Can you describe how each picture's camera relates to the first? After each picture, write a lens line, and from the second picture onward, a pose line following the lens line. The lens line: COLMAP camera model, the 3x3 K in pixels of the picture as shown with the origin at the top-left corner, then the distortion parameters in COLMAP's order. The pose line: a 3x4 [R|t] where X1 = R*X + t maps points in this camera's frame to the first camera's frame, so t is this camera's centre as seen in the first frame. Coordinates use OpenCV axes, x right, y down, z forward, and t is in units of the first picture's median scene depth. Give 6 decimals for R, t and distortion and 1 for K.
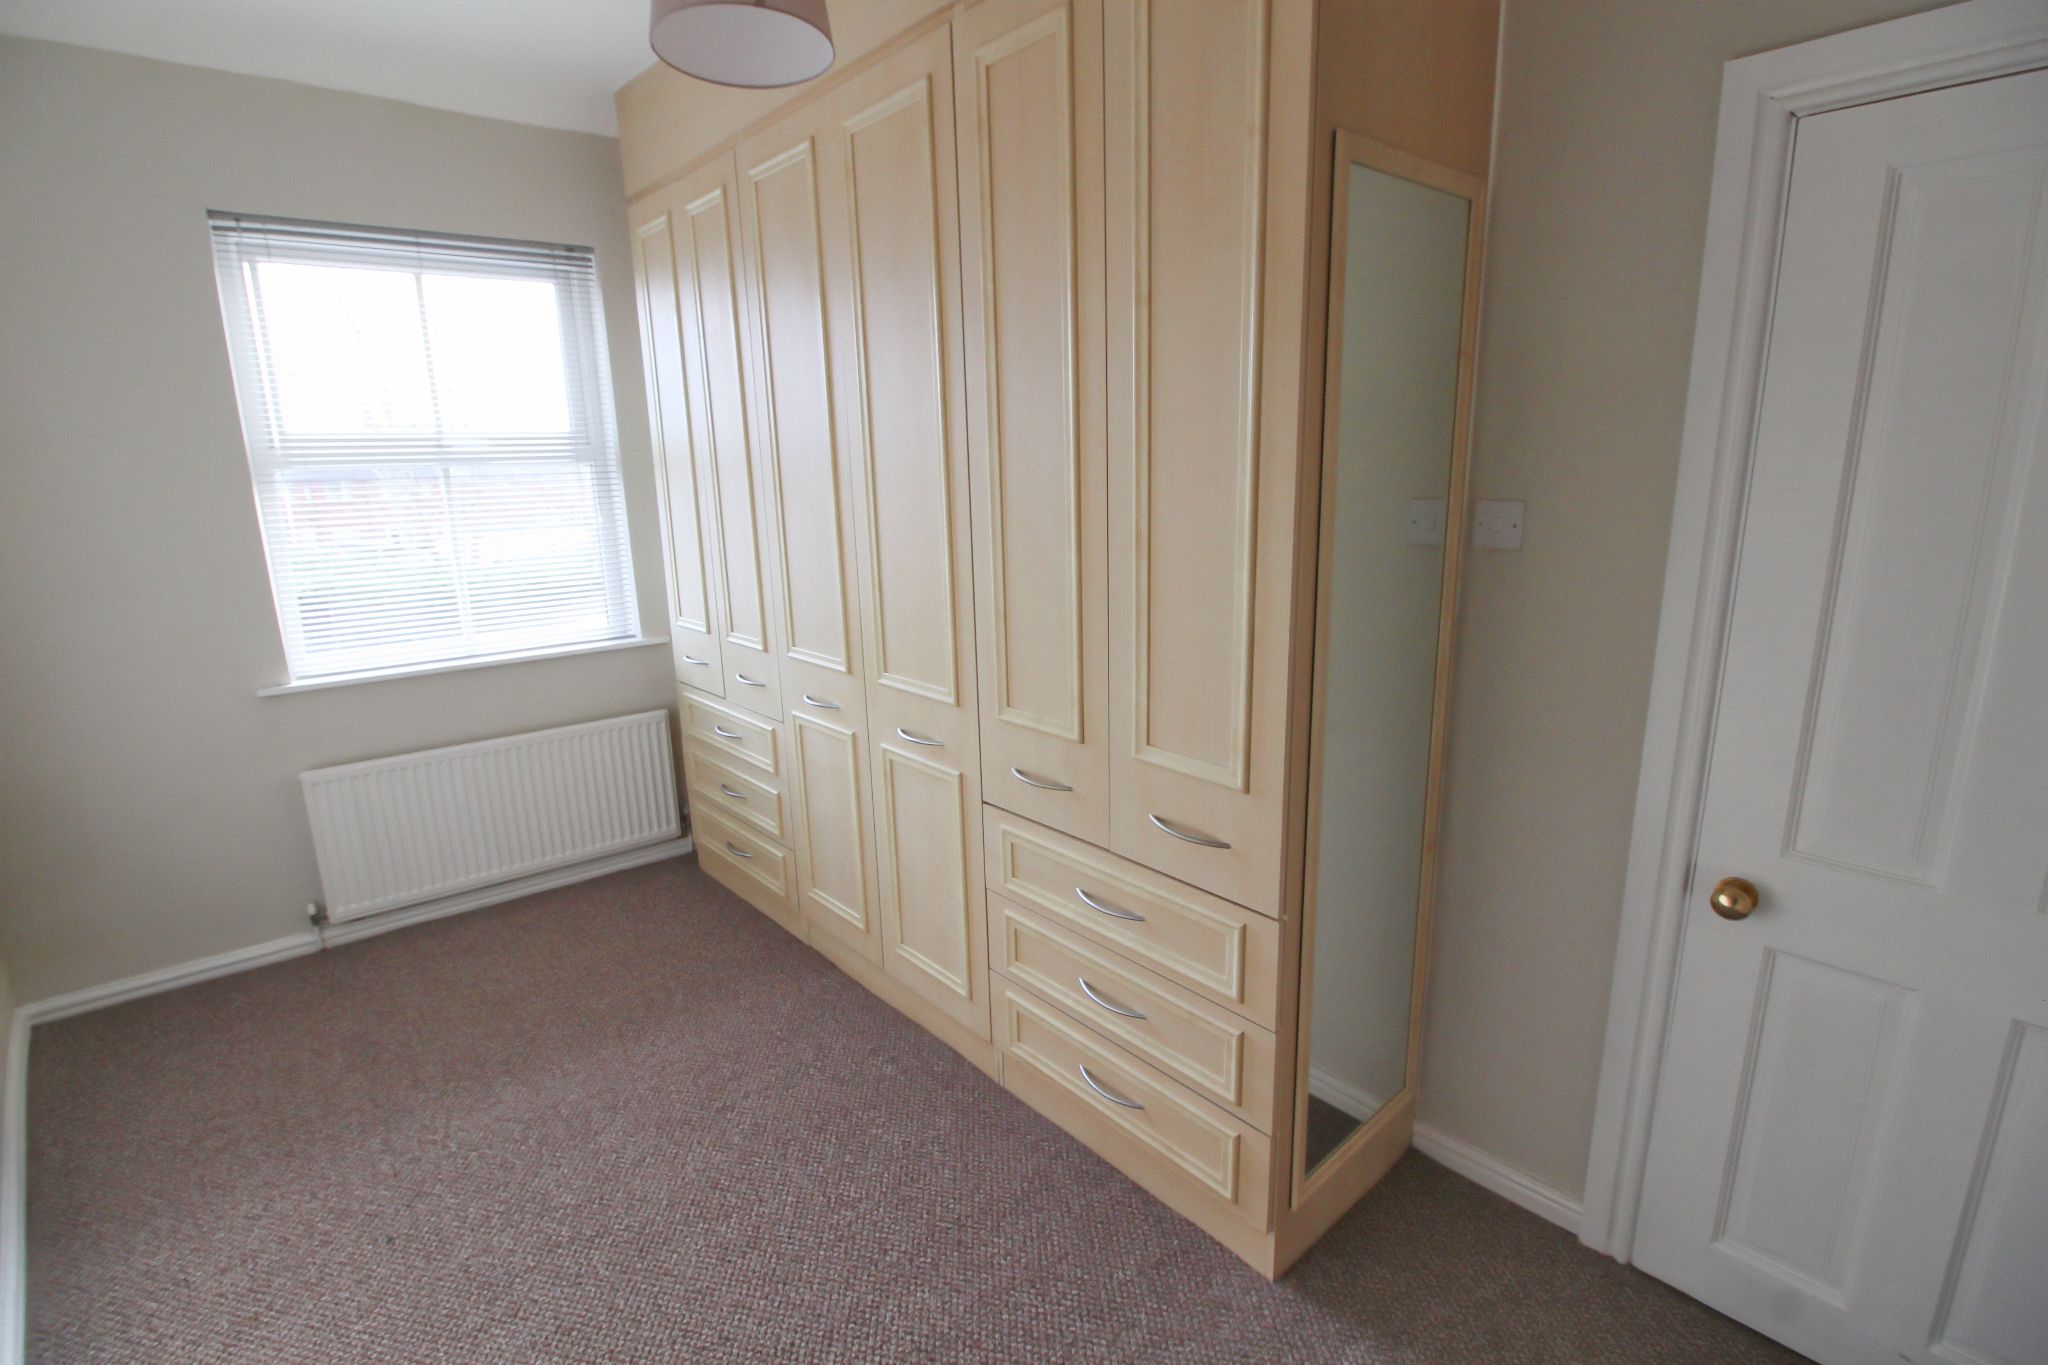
lens RADIAL K [[938.2, 0, 1016.0], [0, 938.2, 657.6], [0, 0, 1]] dist [-0.001046, -0.013944]
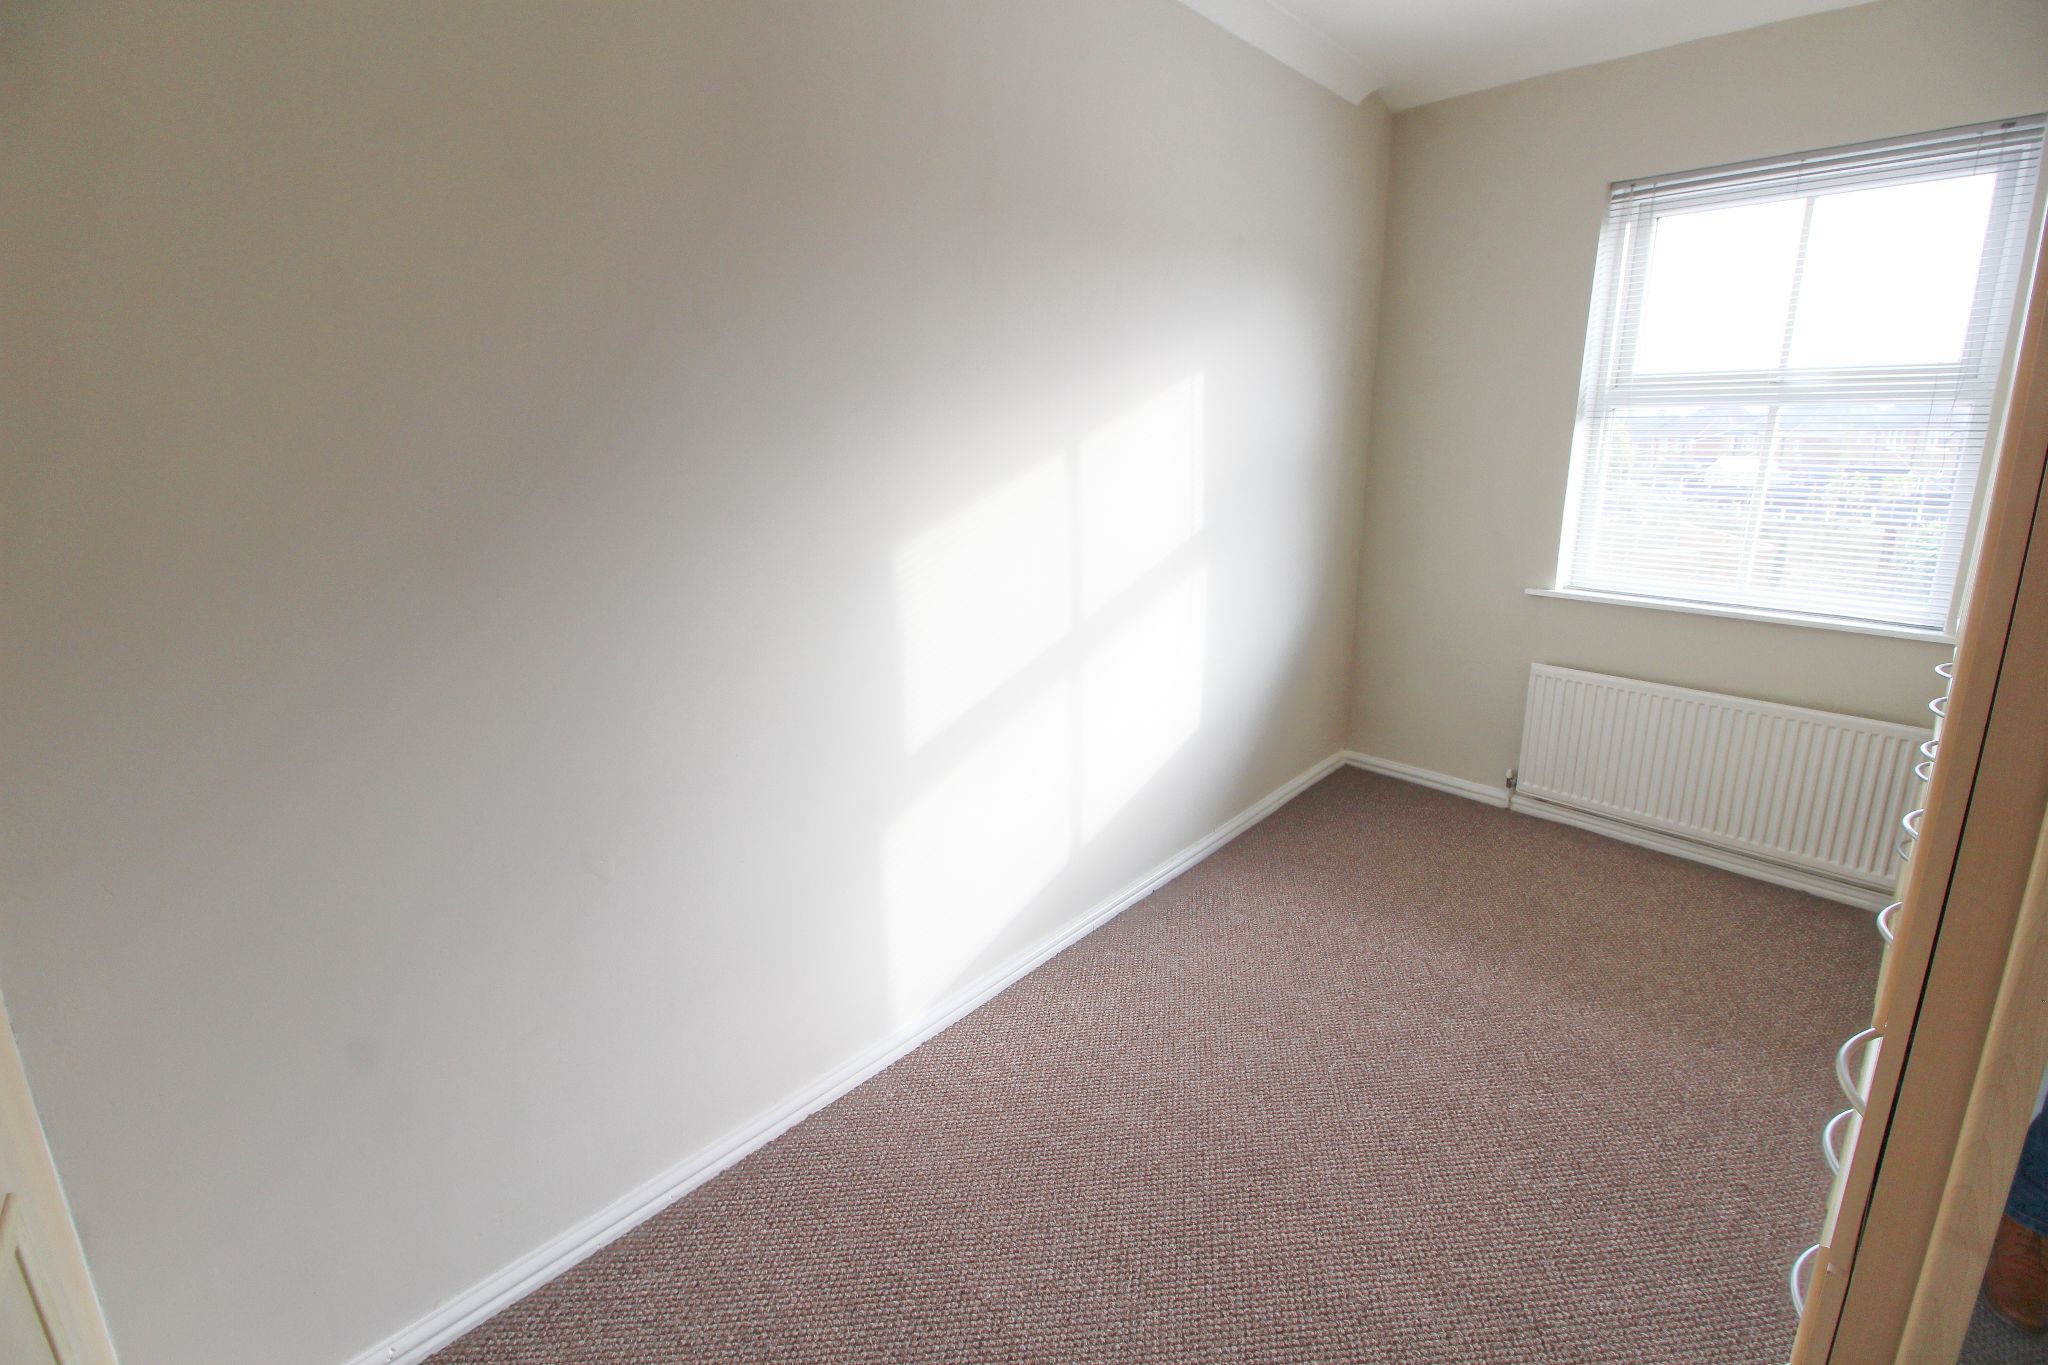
lens RADIAL K [[938.2, 0, 1016.0], [0, 938.2, 657.6], [0, 0, 1]] dist [-0.001046, -0.013944]
pose [[0.049325, 0.257413, -0.965042, 0.352939], [-0.188716, 0.951216, 0.244079, -0.050875], [0.980792, 0.170080, 0.095497, 0.223649]]
